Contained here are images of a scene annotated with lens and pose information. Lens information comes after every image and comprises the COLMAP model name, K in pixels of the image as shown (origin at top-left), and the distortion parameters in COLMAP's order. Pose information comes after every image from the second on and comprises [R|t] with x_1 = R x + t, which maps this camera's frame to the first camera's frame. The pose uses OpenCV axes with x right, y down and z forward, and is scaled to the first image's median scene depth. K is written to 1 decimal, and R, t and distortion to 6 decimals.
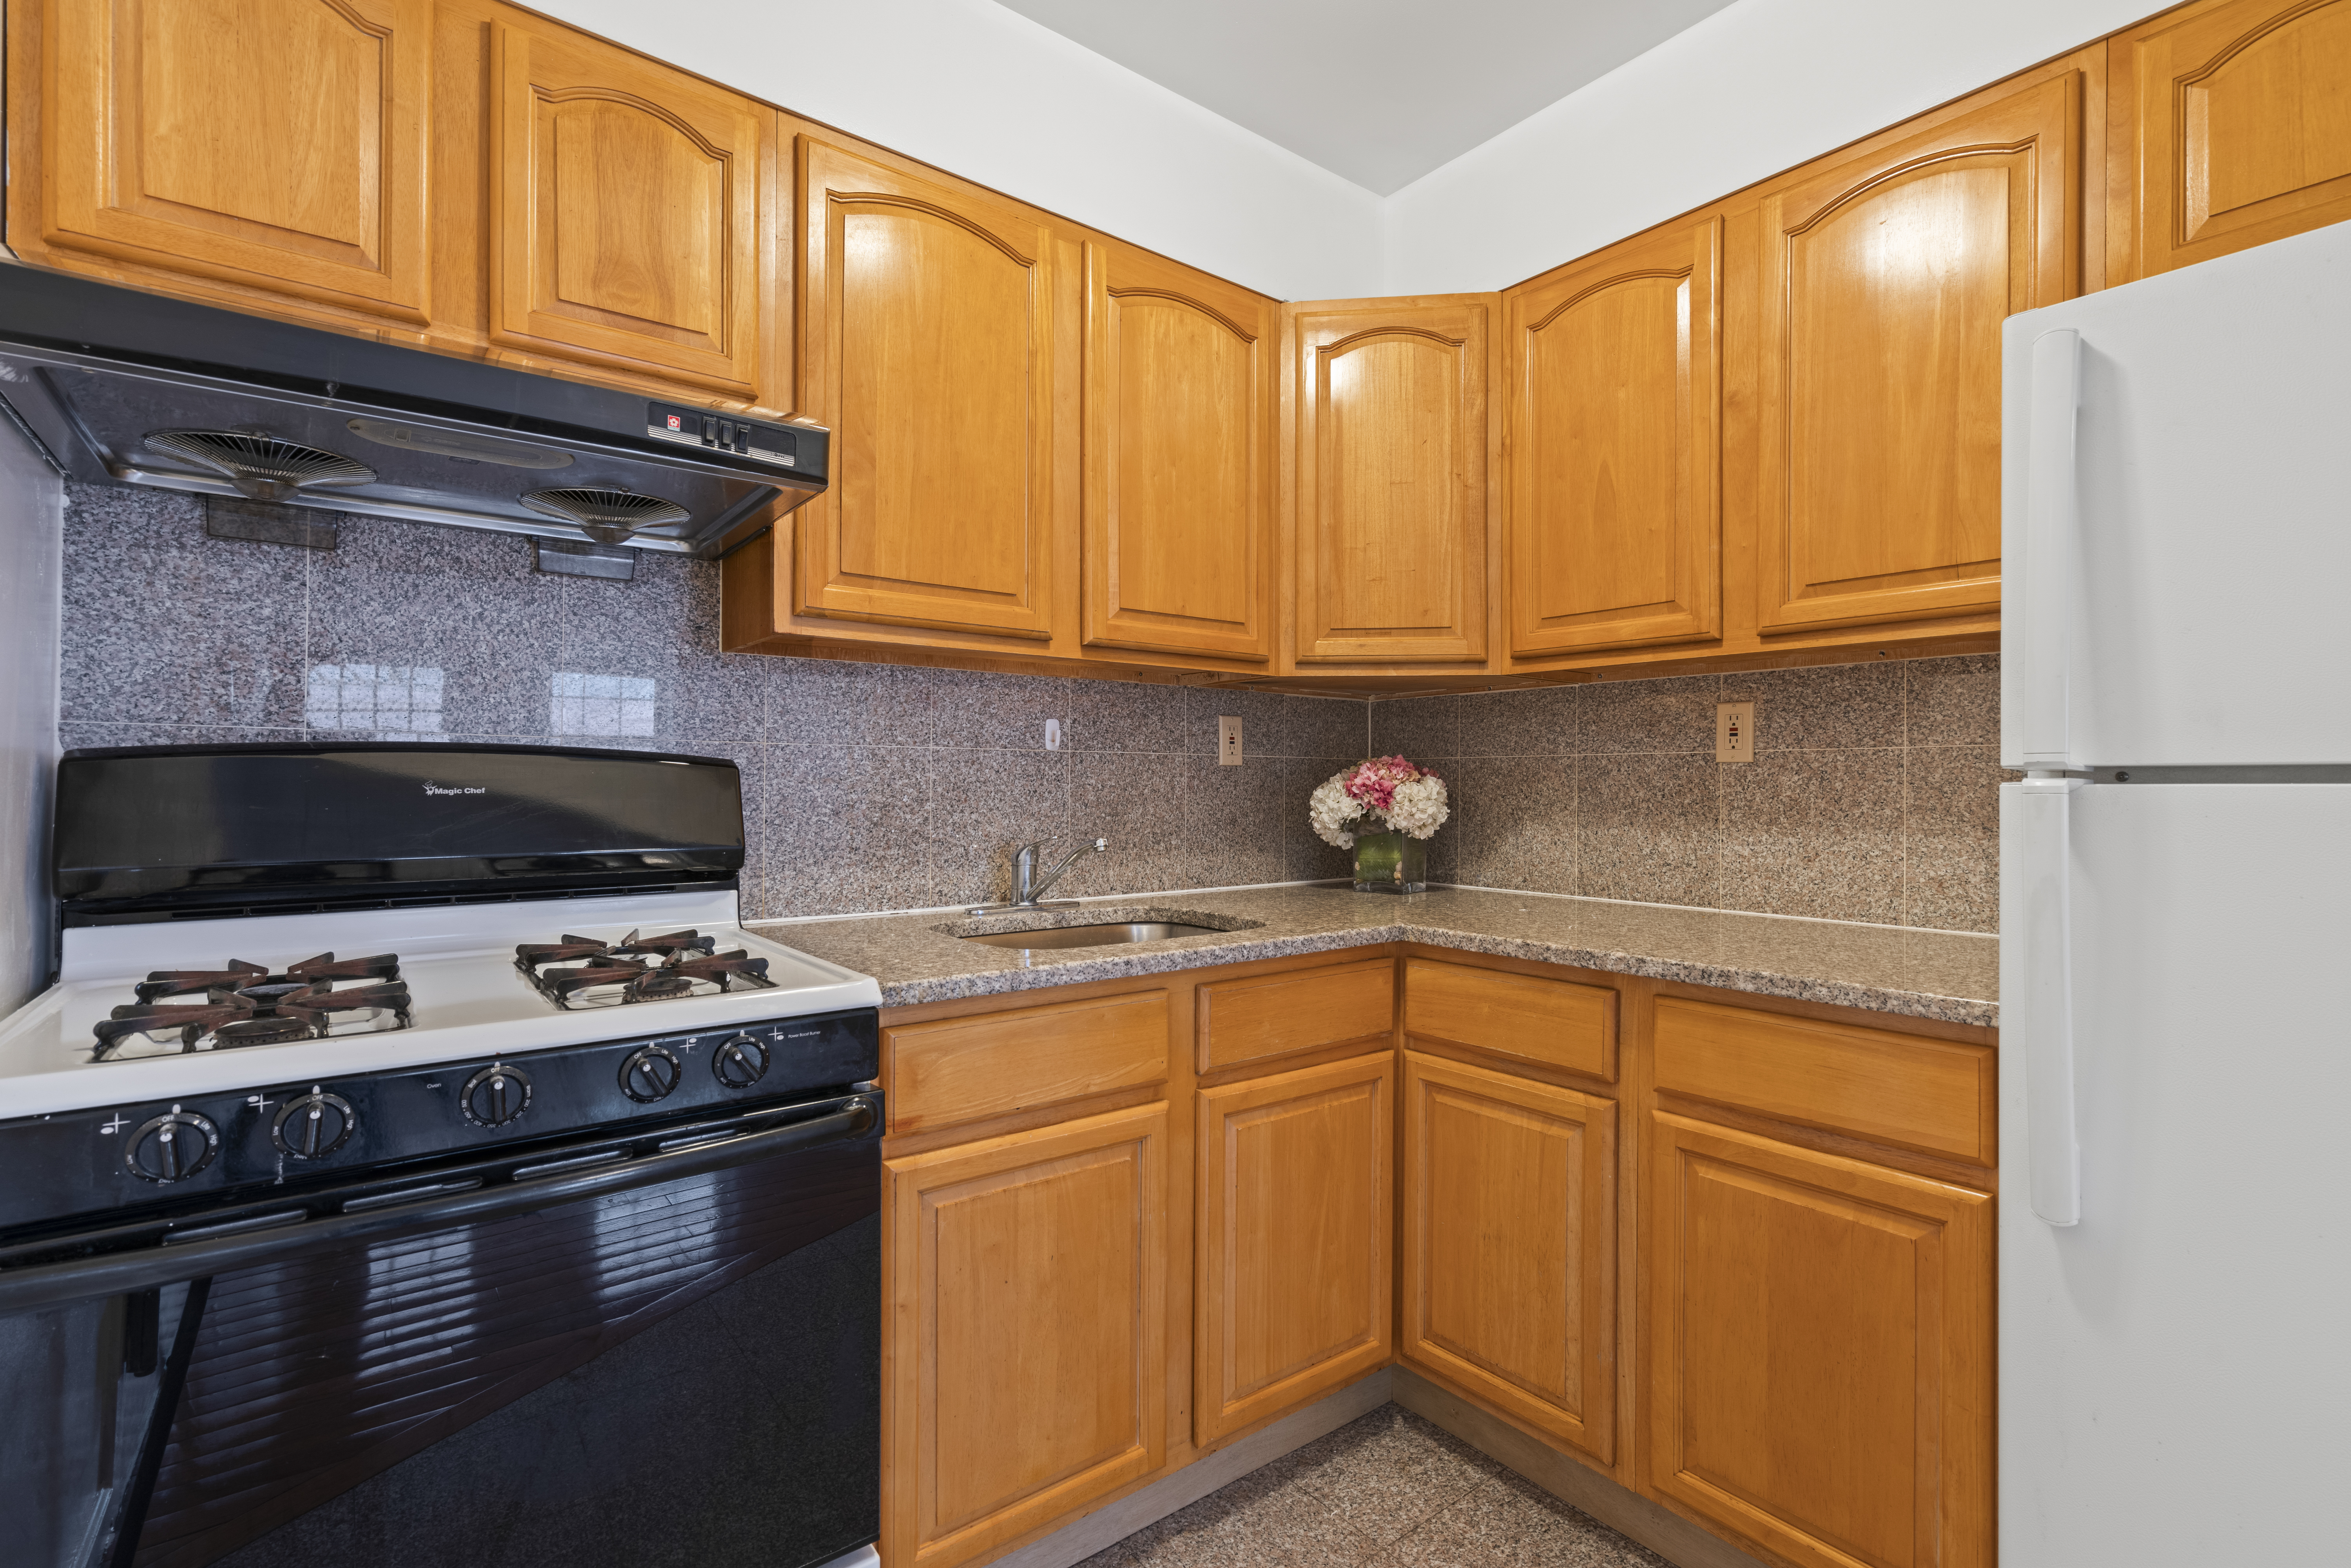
lens RADIAL K [[1065.9, 0, 1173.1], [0, 1065.9, 780.3], [0, 0, 1]] dist [-0.000236, 0.000412]
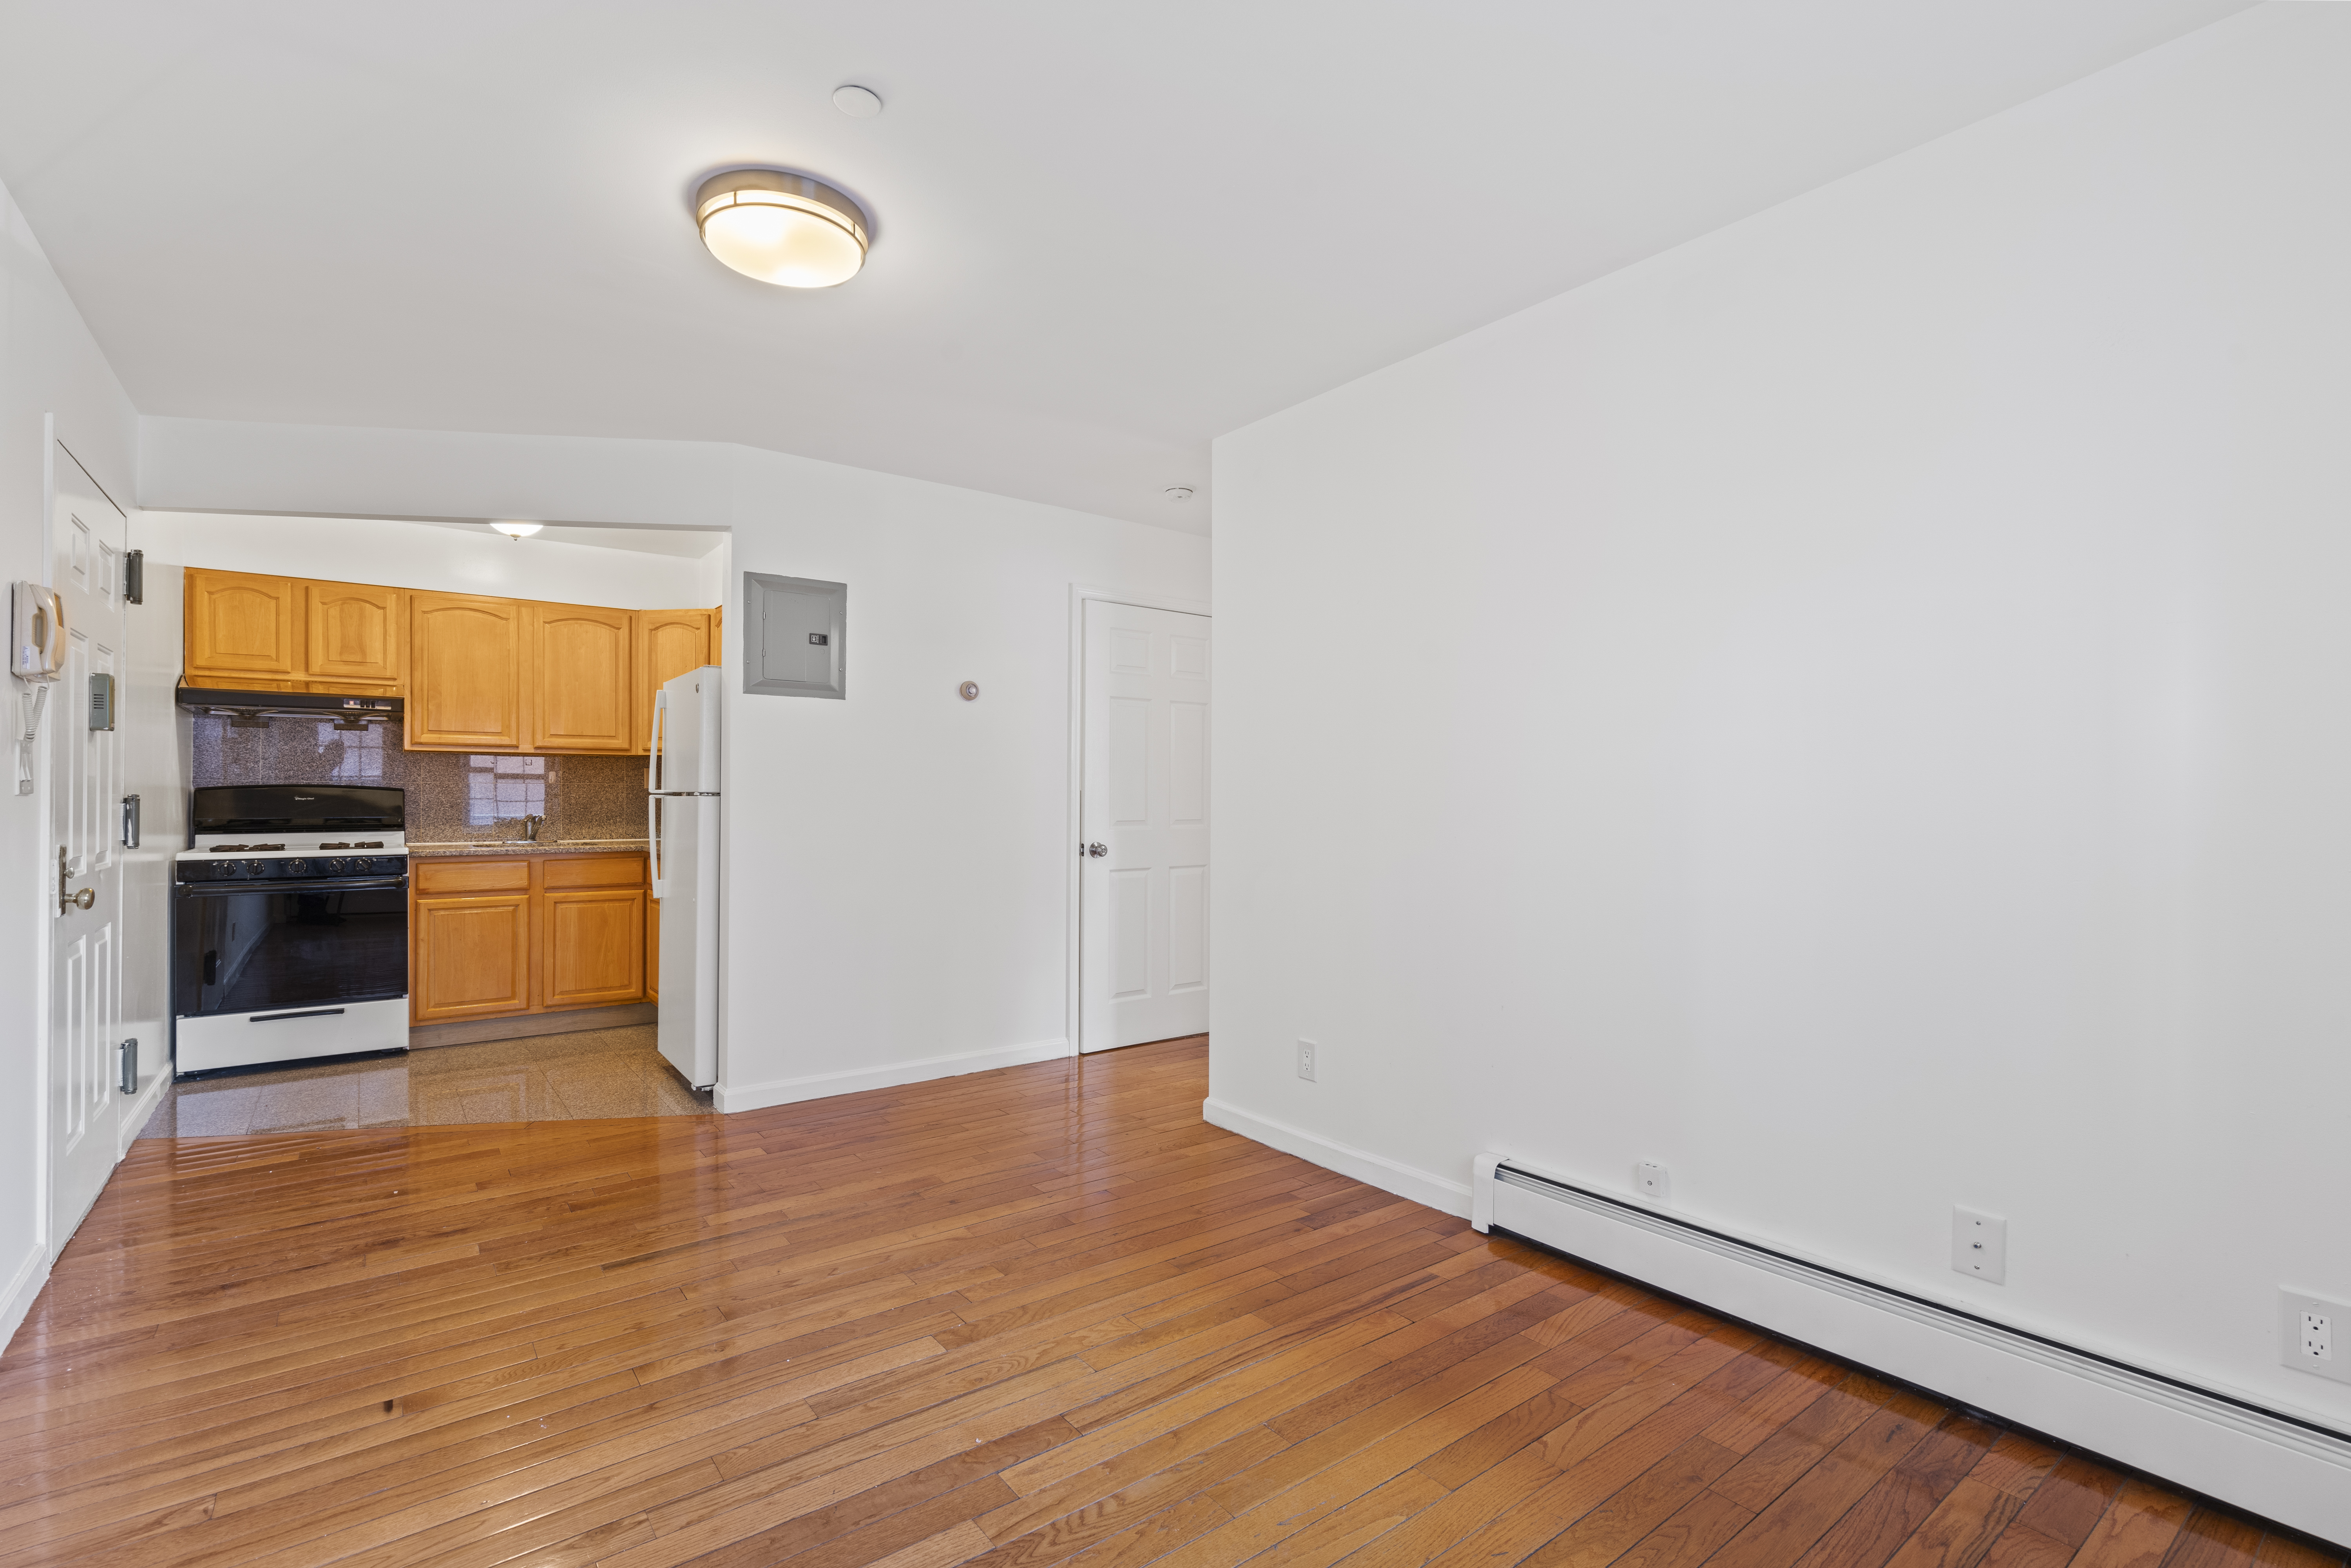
lens RADIAL K [[1065.9, 0, 1177.0], [0, 1065.9, 794.6], [0, 0, 1]] dist [-0.000236, 0.000412]
pose [[0.999949, -0.000951, -0.010043, 2.122273], [0.000981, 0.999995, 0.002974, -0.010299], [0.010040, -0.002984, 0.999945, -2.345839]]
